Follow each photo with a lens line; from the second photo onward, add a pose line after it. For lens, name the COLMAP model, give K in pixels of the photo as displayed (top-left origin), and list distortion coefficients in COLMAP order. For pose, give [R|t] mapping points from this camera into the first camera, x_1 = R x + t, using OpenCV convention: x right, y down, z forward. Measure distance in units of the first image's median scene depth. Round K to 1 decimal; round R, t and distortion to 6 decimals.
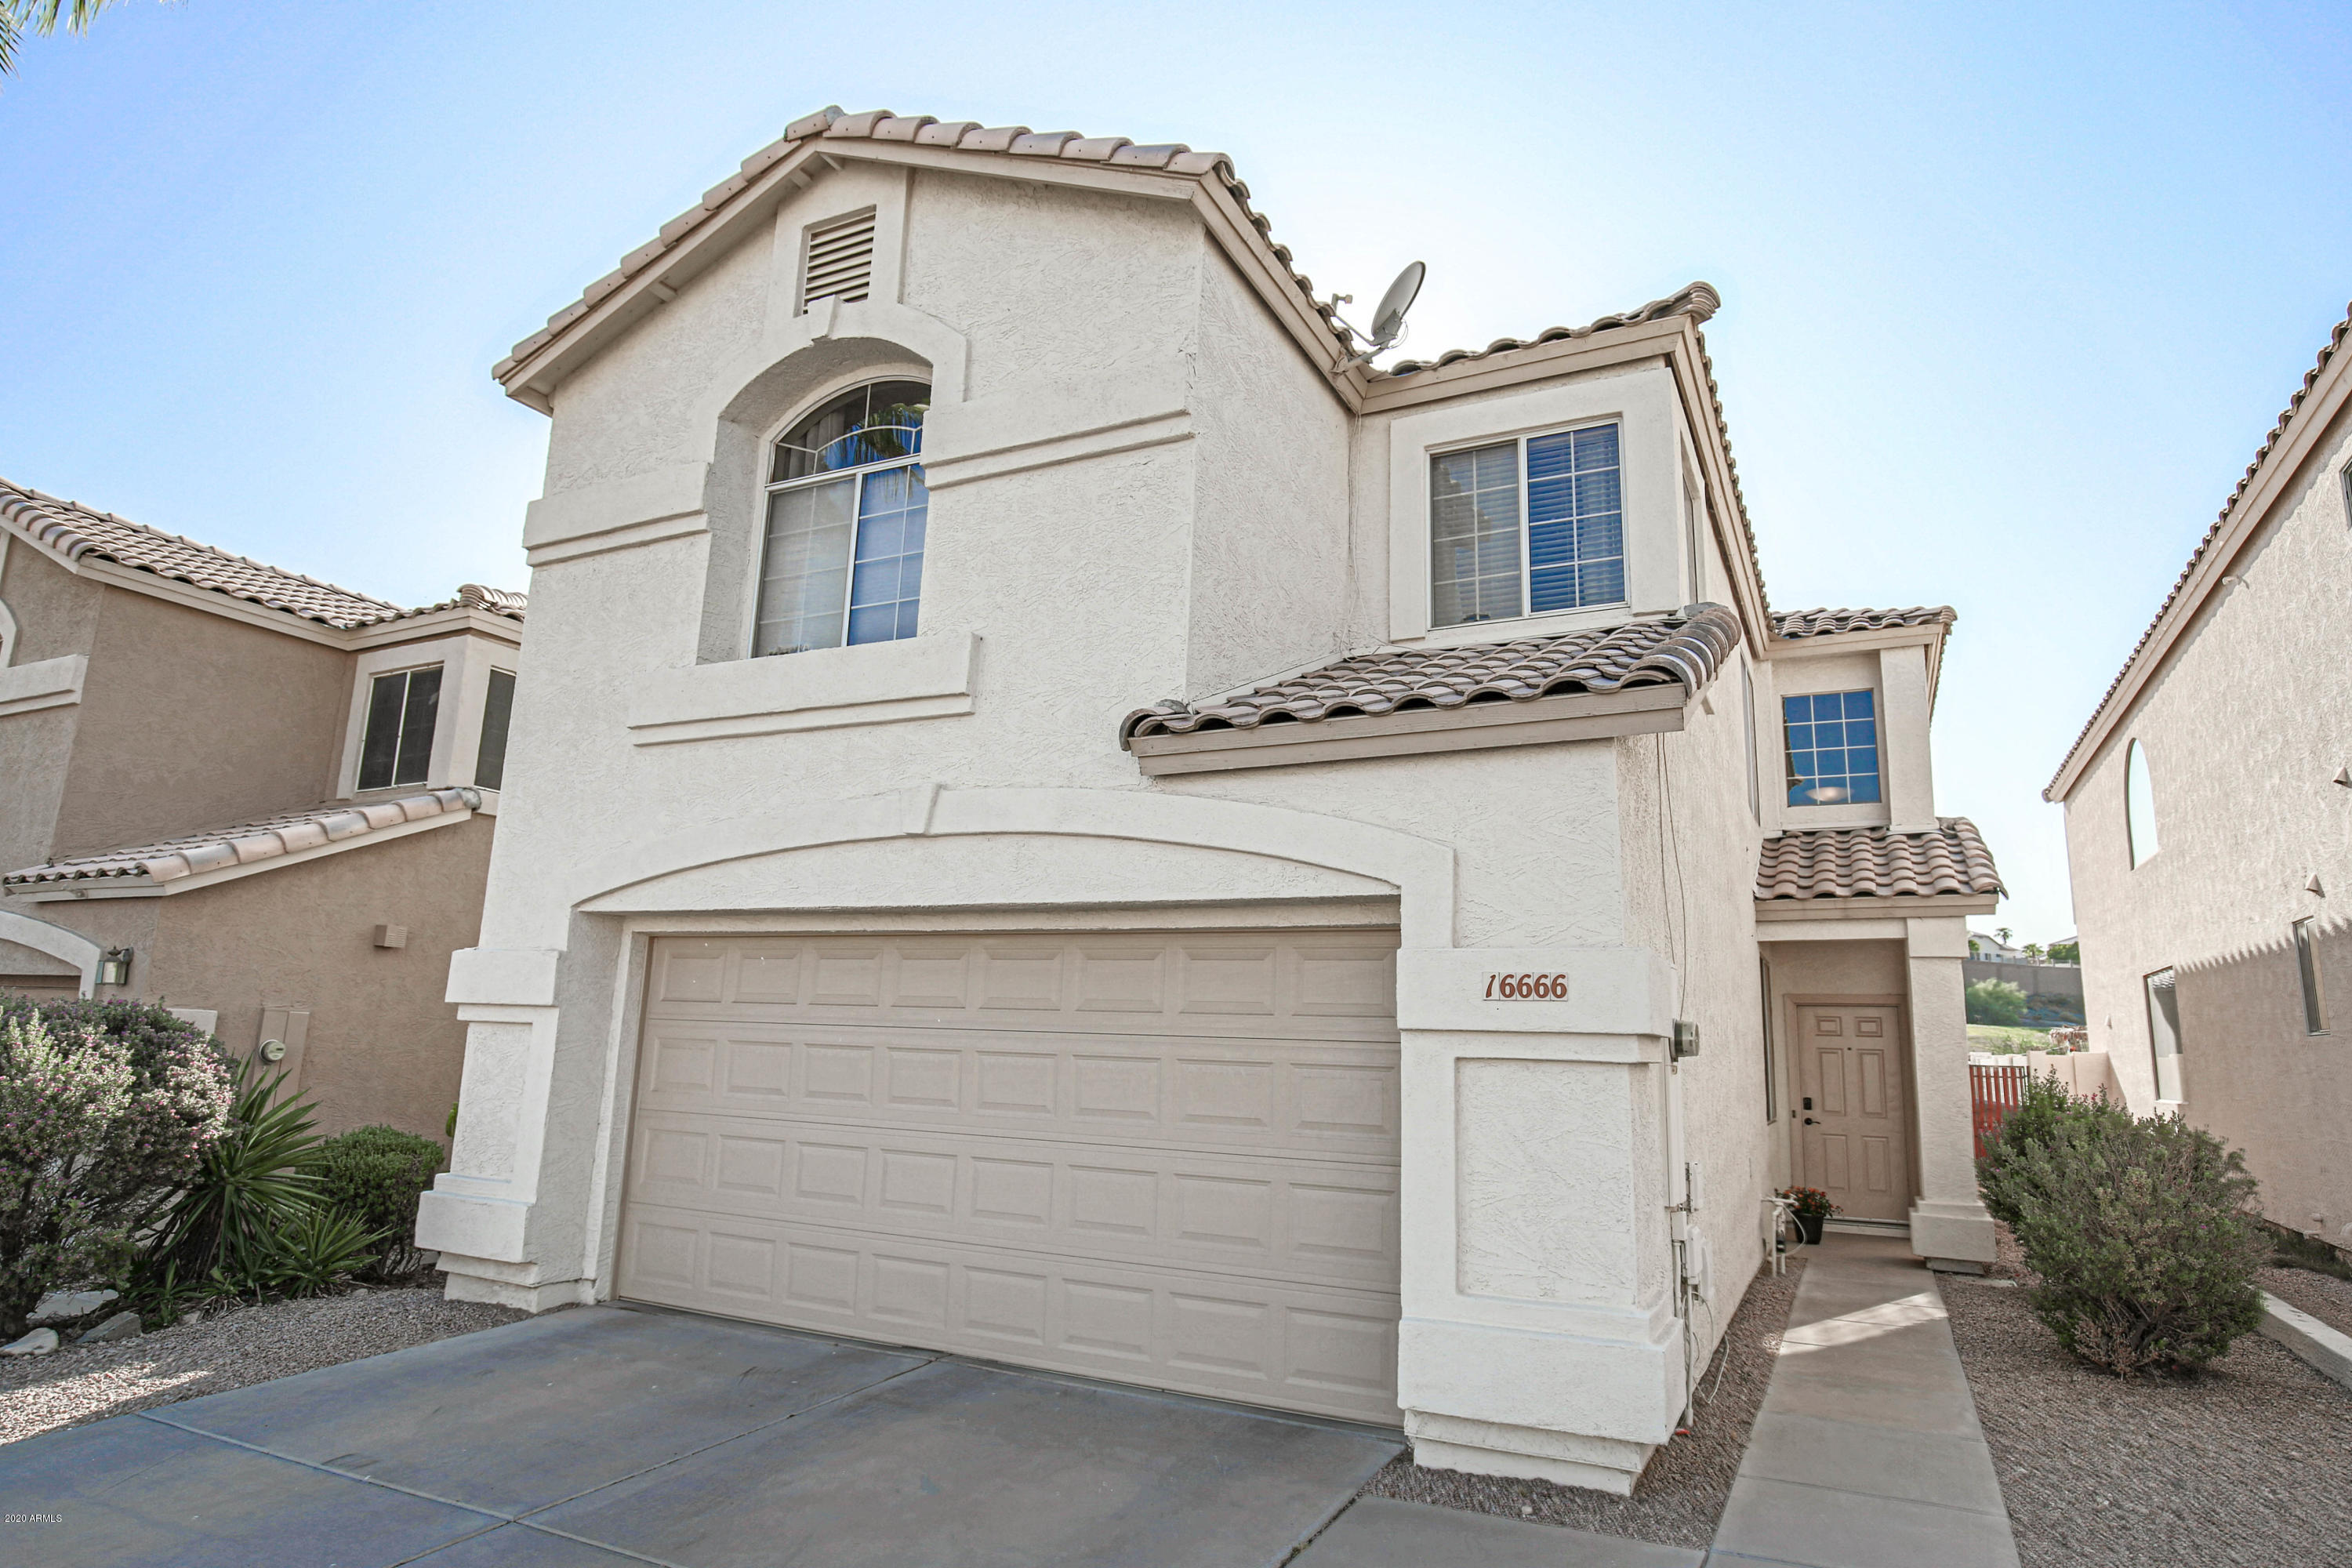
lens RADIAL K [[1305.3, 0, 1211.2], [0, 1305.3, 782.0], [0, 0, 1]] dist [-0.024598, 0.001303]
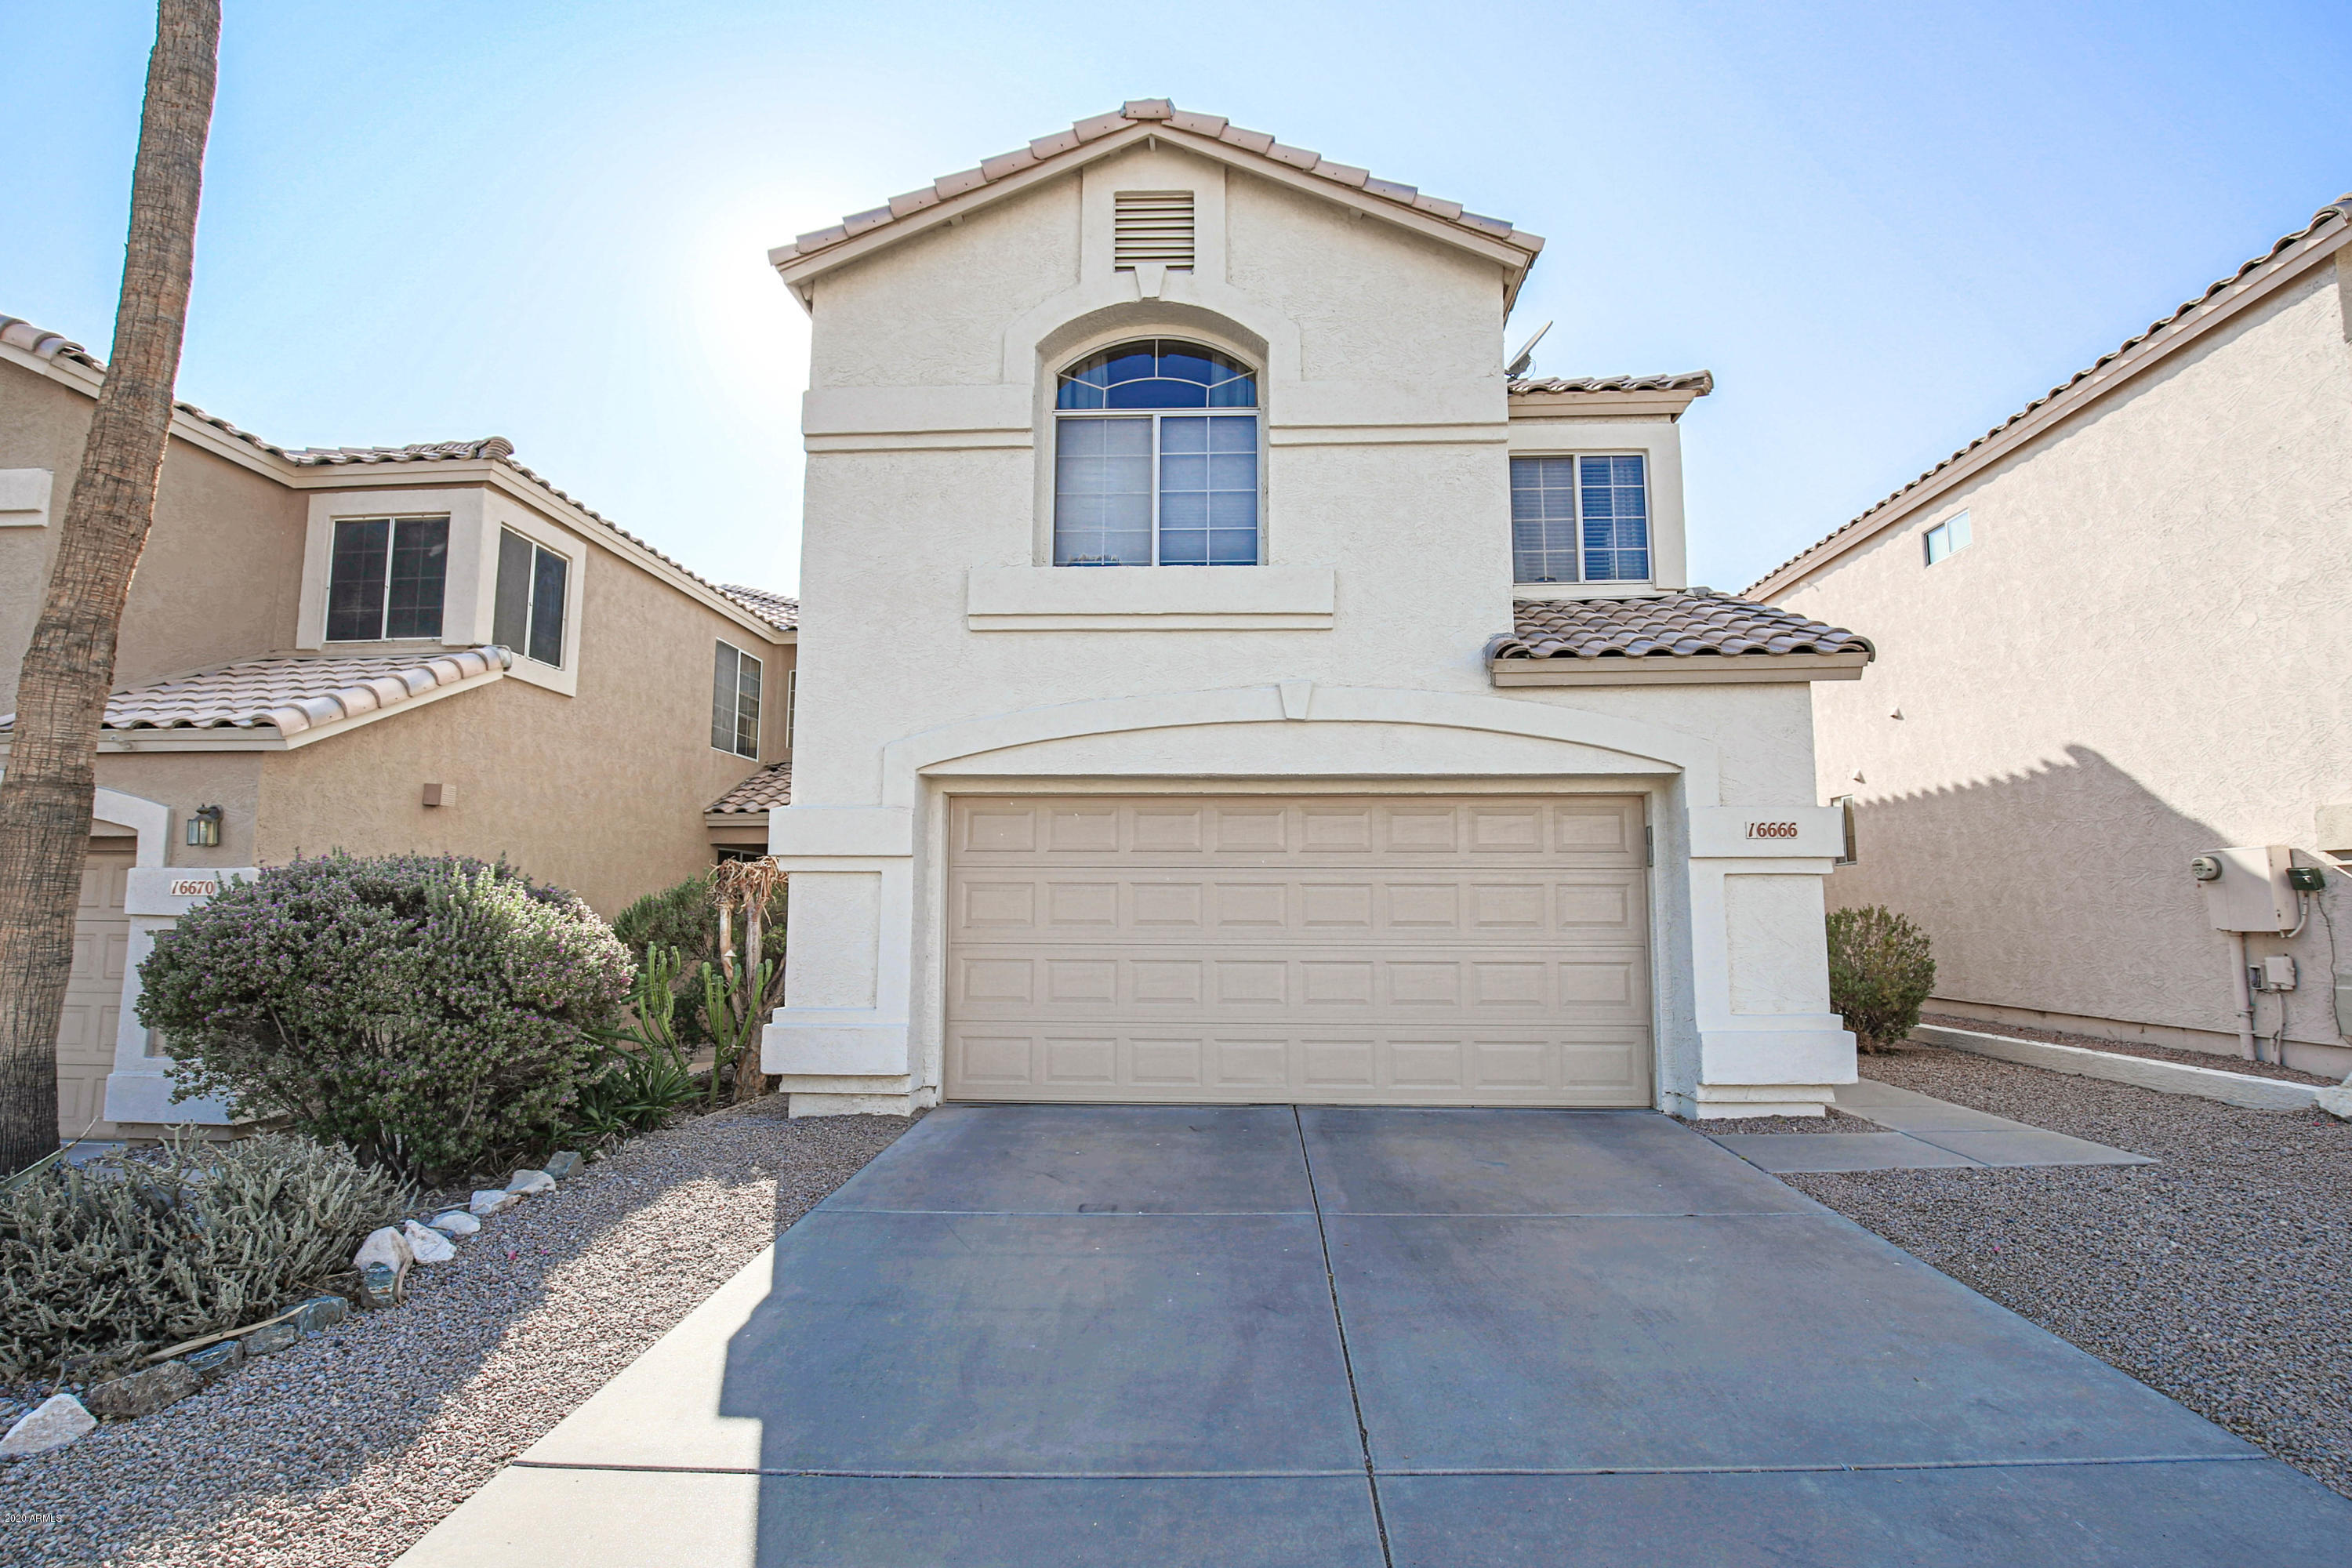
lens RADIAL K [[1145.4, 0, 1190.6], [0, 1145.4, 783.3], [0, 0, 1]] dist [-0.035924, 0.003879]
pose [[0.917496, 0.013638, 0.397511, -0.666402], [-0.052889, 0.994720, 0.087944, 0.006896], [-0.394213, -0.101712, 0.913373, -0.011397]]
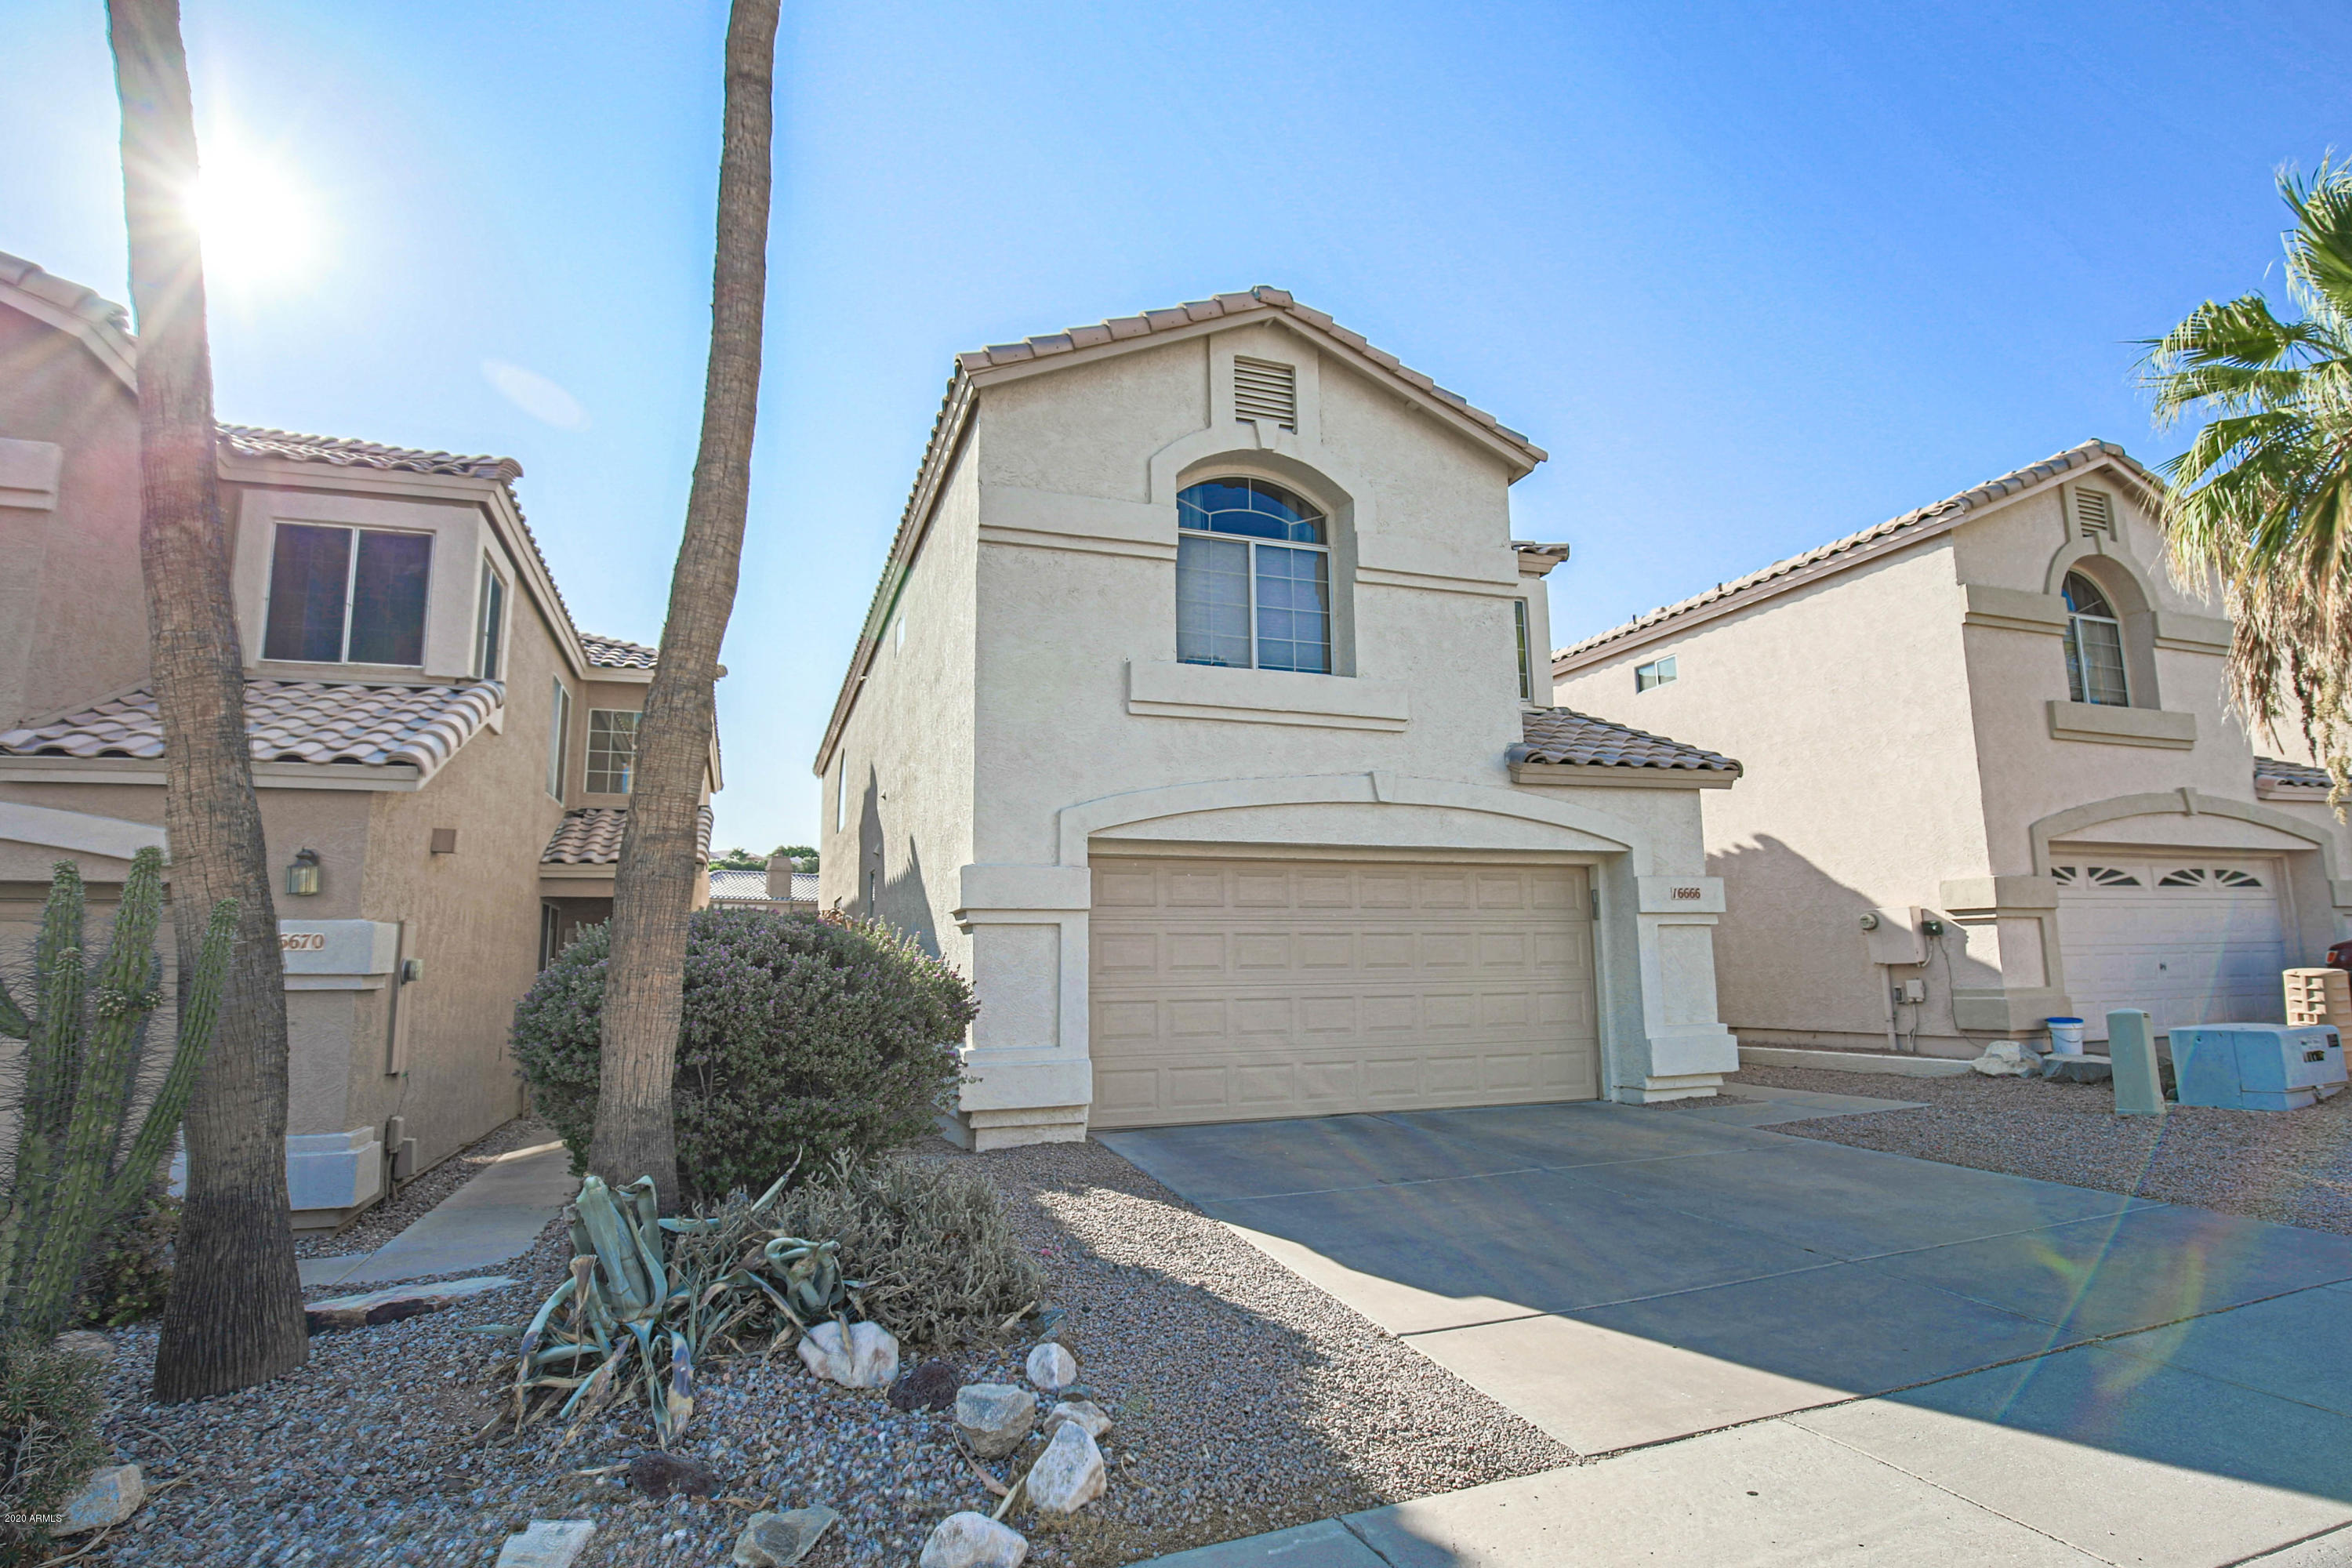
lens RADIAL K [[1145.4, 0, 1231.0], [0, 1145.4, 797.3], [0, 0, 1]] dist [-0.035924, 0.003879]
pose [[0.705157, 0.062558, 0.706286, -1.184020], [-0.107150, 0.994063, 0.018931, 0.022940], [-0.700908, -0.089028, 0.707673, 0.095190]]
